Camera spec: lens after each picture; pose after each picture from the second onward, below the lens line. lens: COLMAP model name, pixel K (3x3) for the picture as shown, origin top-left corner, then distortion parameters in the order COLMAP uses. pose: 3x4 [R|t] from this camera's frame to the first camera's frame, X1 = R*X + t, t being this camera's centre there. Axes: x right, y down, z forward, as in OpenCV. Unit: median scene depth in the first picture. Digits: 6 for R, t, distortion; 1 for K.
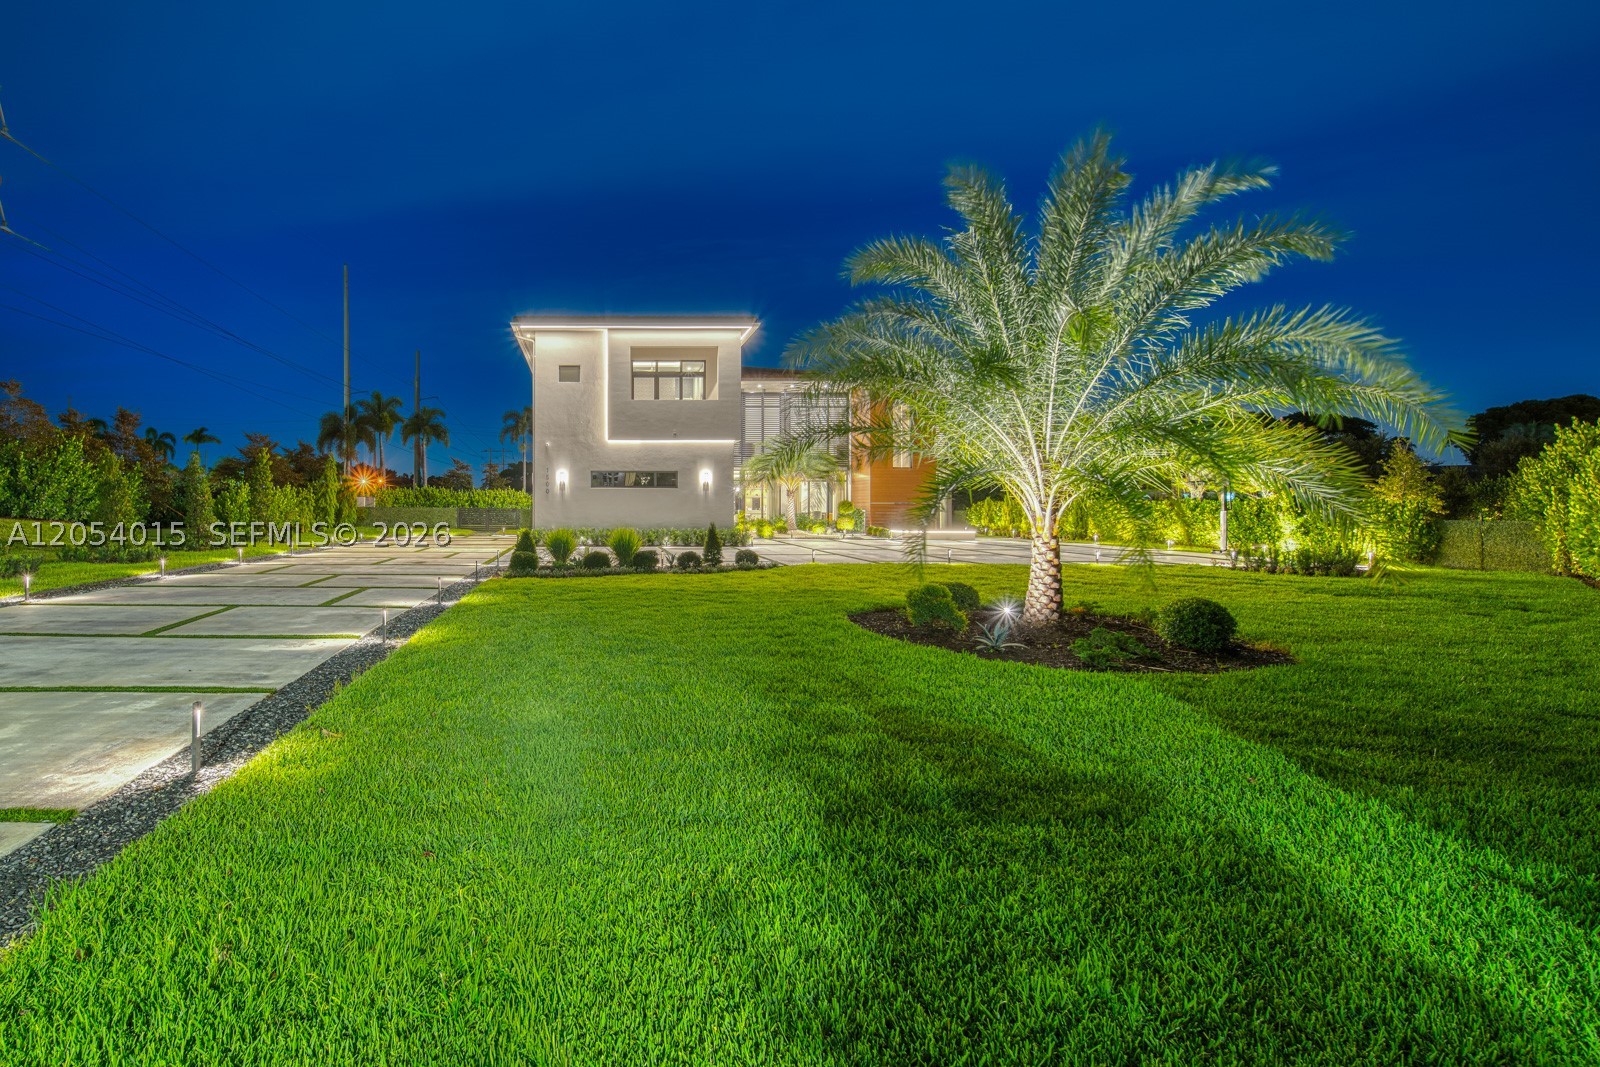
lens RADIAL K [[777.7, 0, 578.2], [0, 777.7, 504.8], [0, 0, 1]] dist [-0.000709, -0.000039]
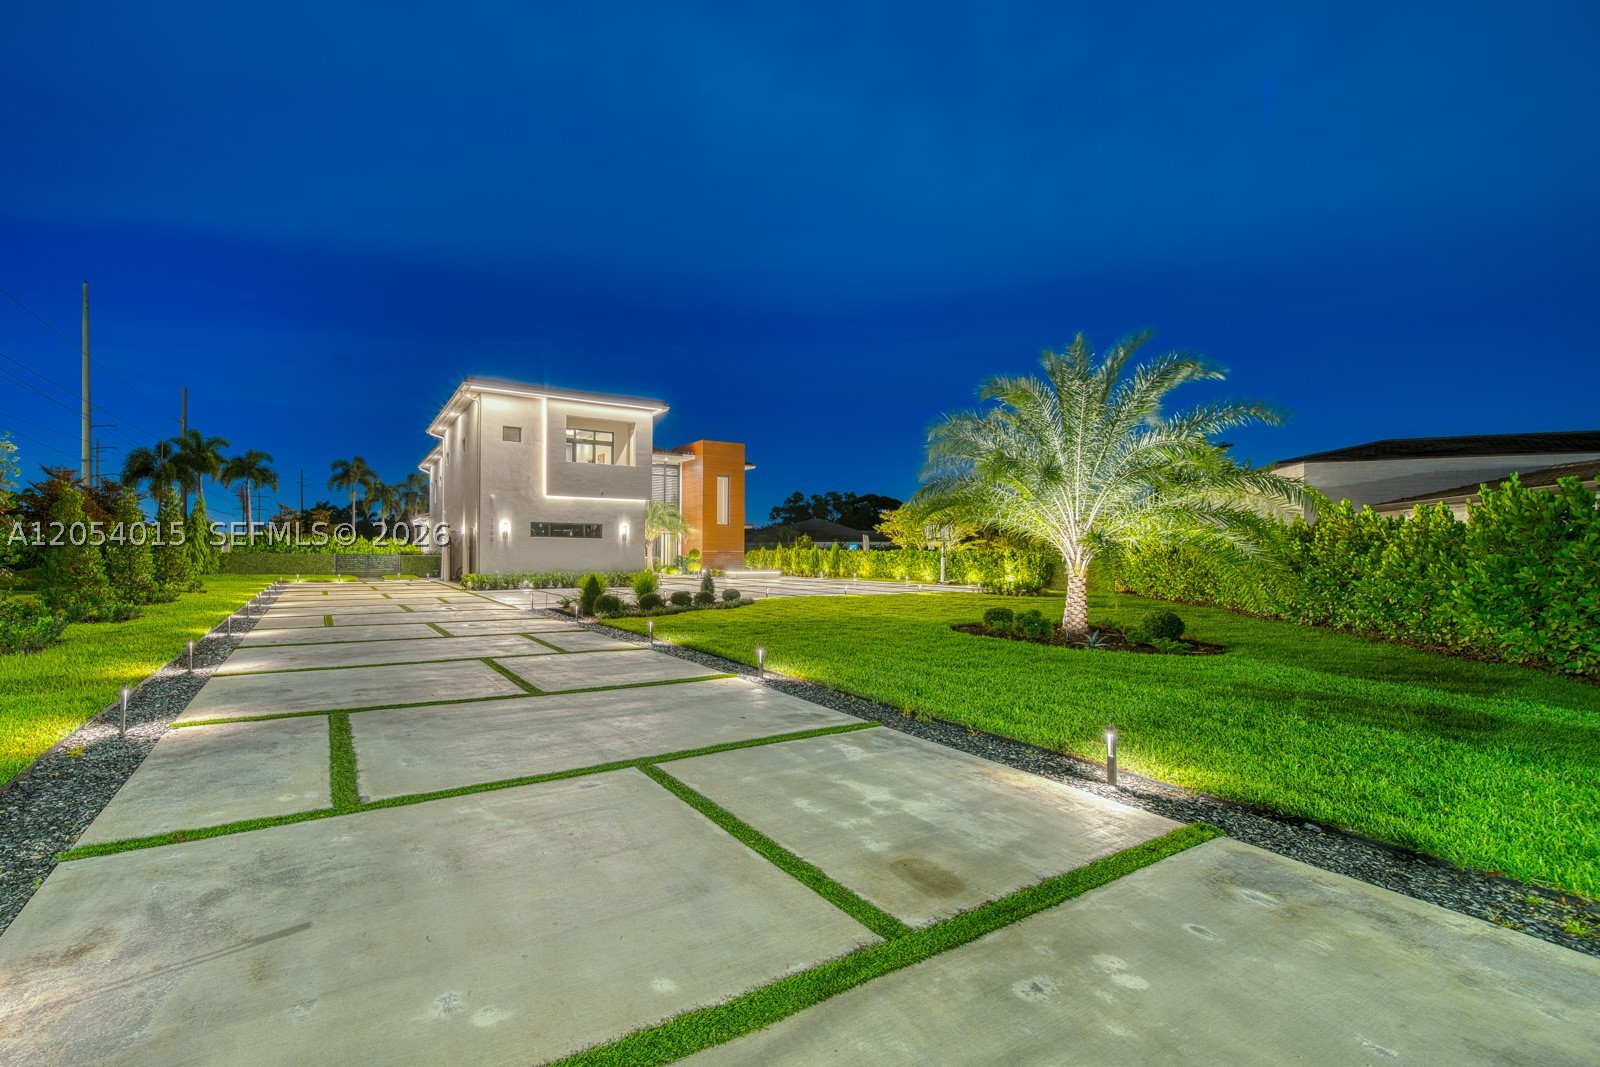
lens RADIAL K [[654.8, 0, 663.1], [0, 654.8, 553.6], [0, 0, 1]] dist [-0.000727, 0.000005]
pose [[0.883588, 0.002582, 0.468258, -0.258337], [-0.004480, 0.999986, 0.002939, -0.001767], [-0.468244, -0.004695, 0.883587, 0.072324]]
